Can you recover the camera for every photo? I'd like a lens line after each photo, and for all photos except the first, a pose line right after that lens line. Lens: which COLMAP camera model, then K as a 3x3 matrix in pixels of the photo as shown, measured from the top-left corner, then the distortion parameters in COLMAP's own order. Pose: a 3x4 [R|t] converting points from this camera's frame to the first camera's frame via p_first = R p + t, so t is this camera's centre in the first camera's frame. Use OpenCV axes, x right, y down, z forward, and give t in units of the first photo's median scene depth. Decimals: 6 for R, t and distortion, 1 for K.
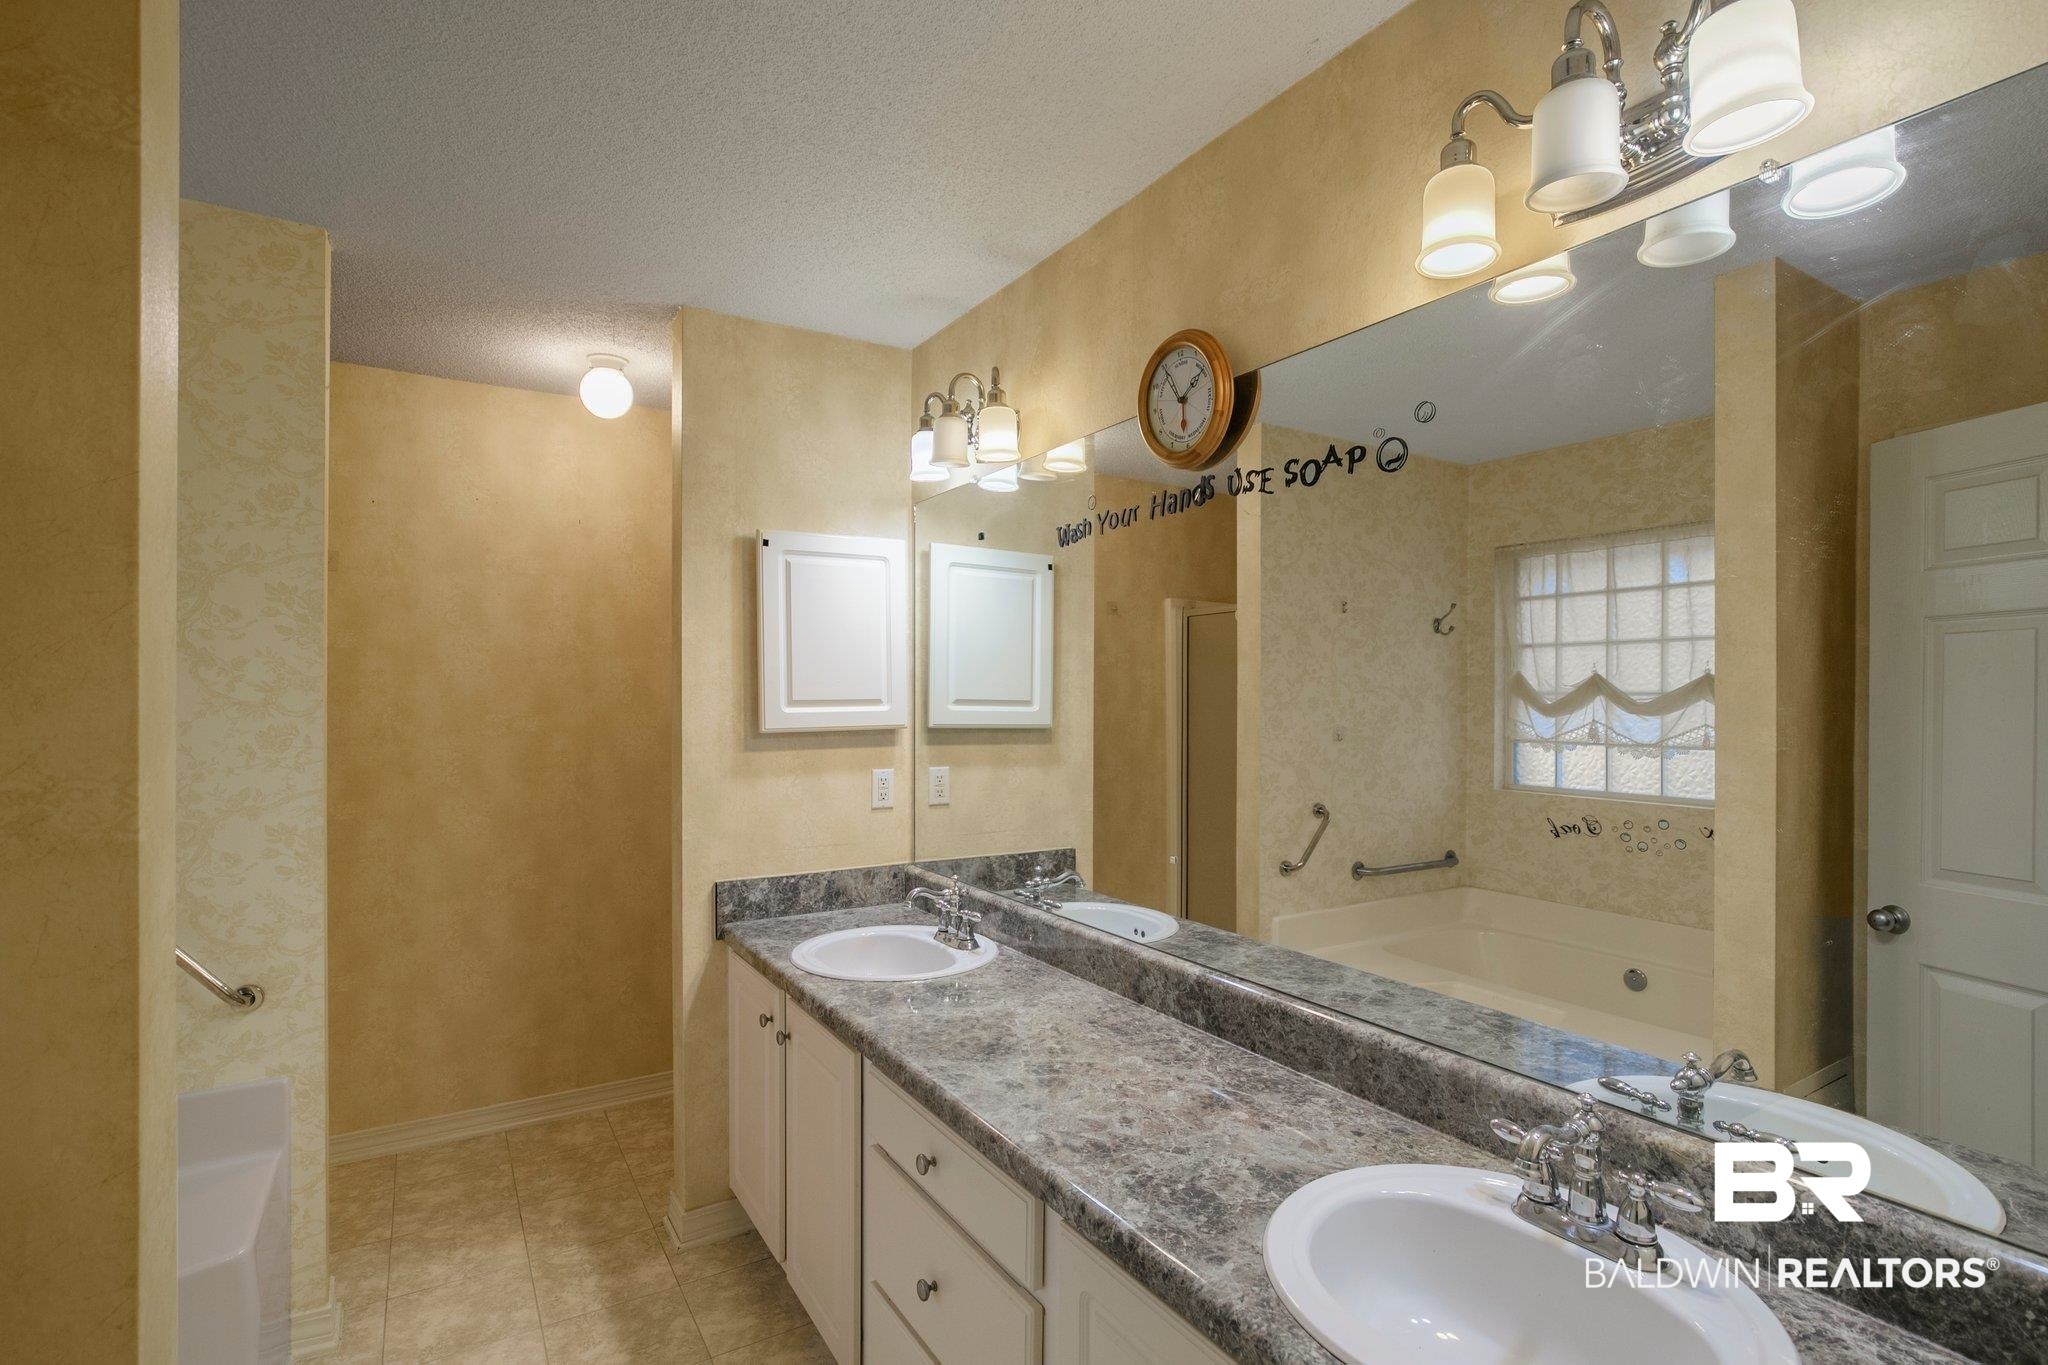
lens RADIAL K [[981.7, 0, 1024.0], [0, 981.7, 682.5], [0, 0, 1]] dist [-0.005862, -0.000114]
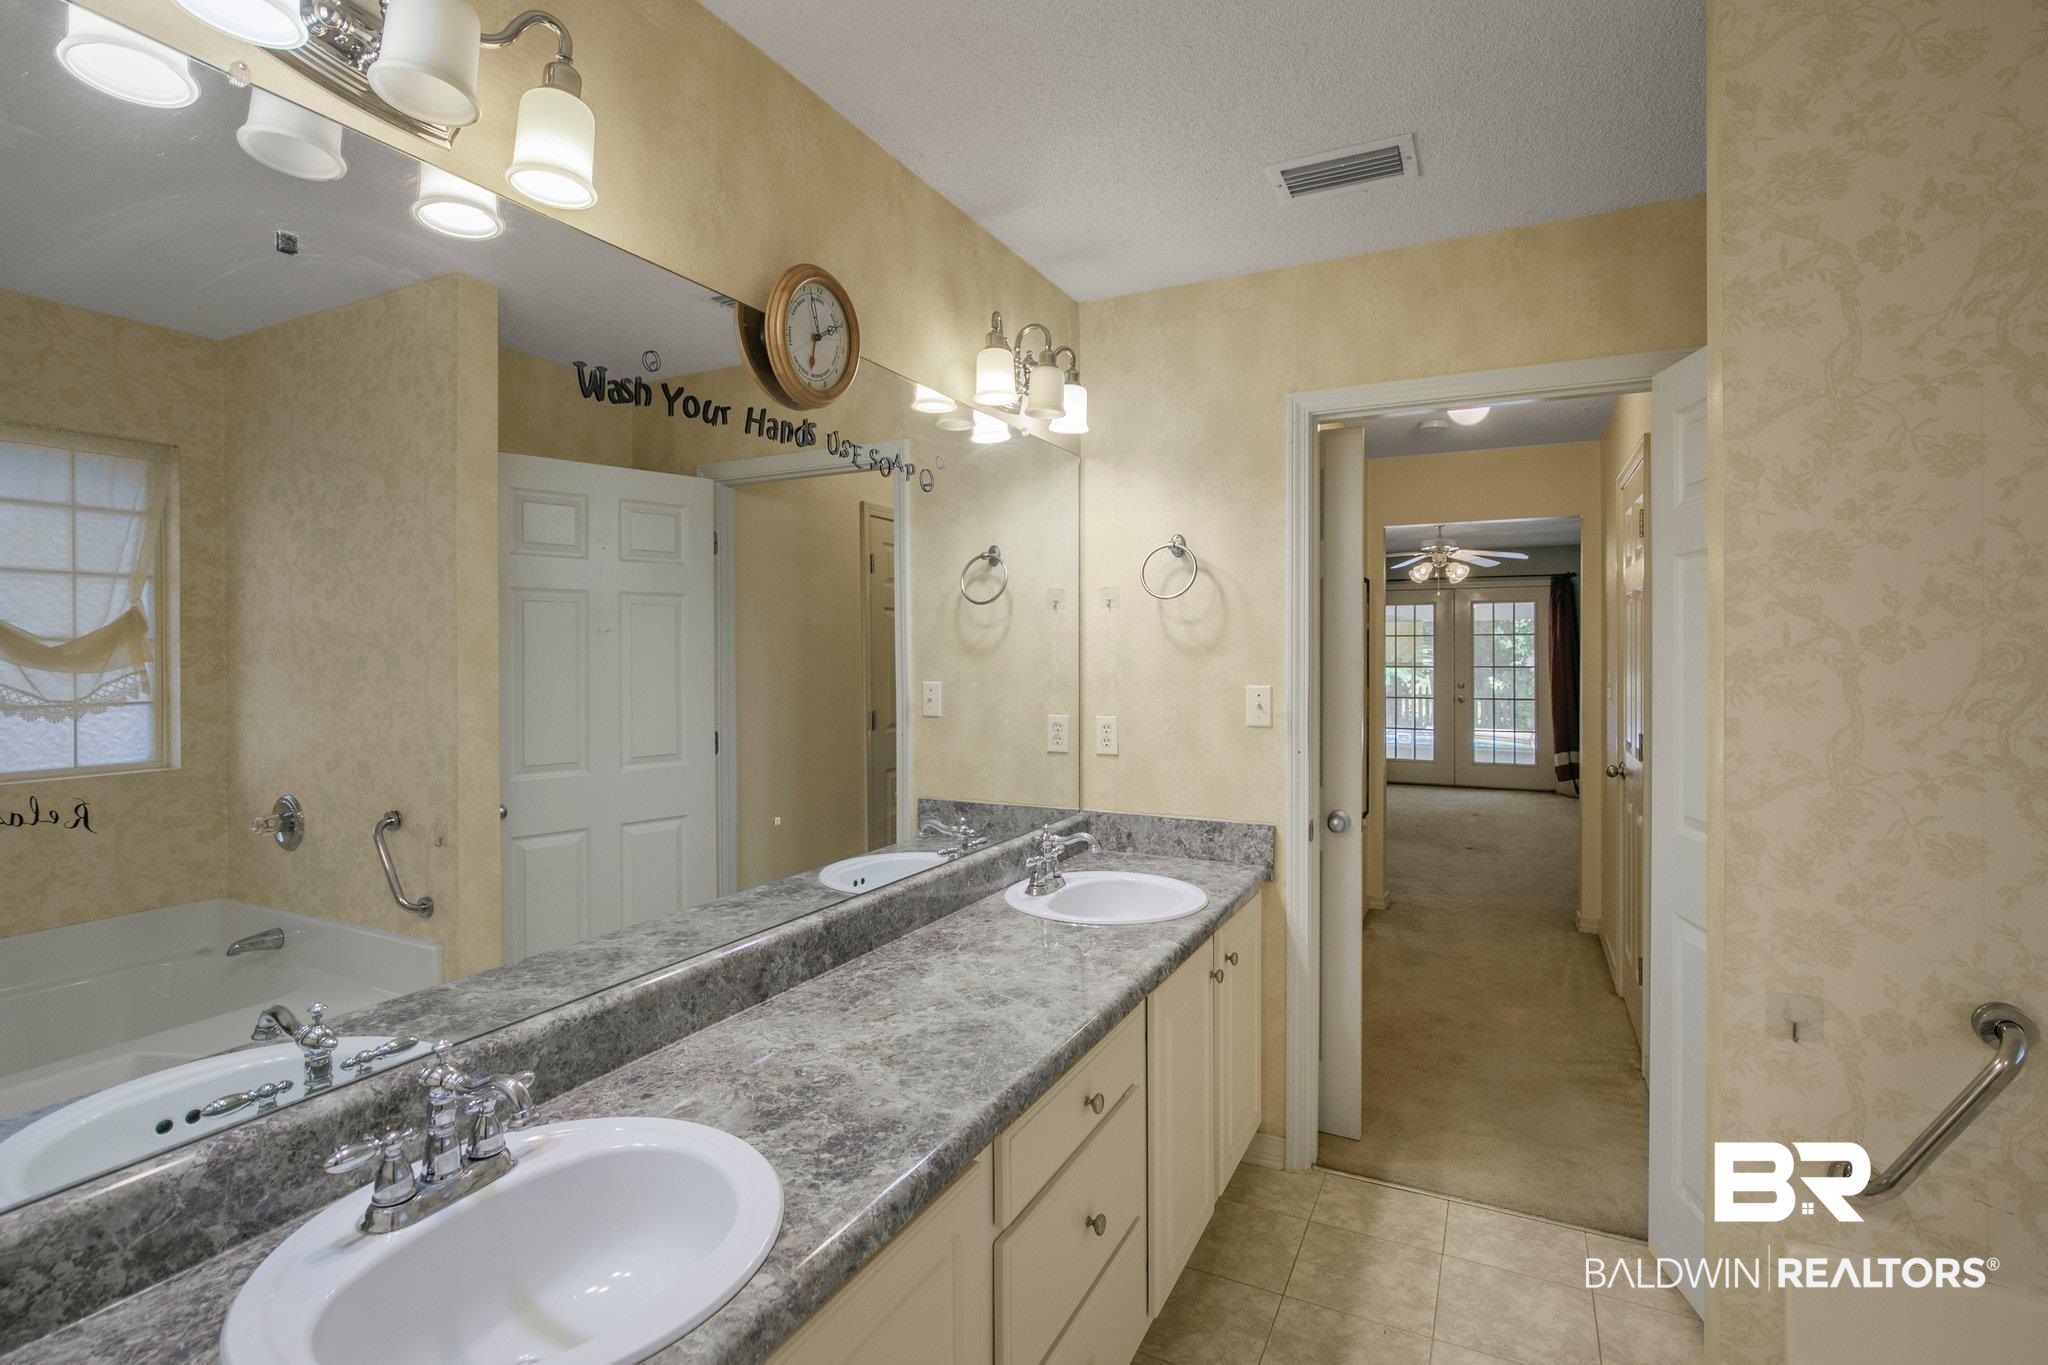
lens RADIAL K [[972.8, 0, 1026.0], [0, 972.8, 631.0], [0, 0, 1]] dist [-0.000504, 0.000025]
pose [[-0.528937, 0.017198, 0.848487, -0.752867], [-0.013706, 0.999491, -0.028803, 0.027736], [-0.848550, -0.026864, -0.528432, 1.308738]]
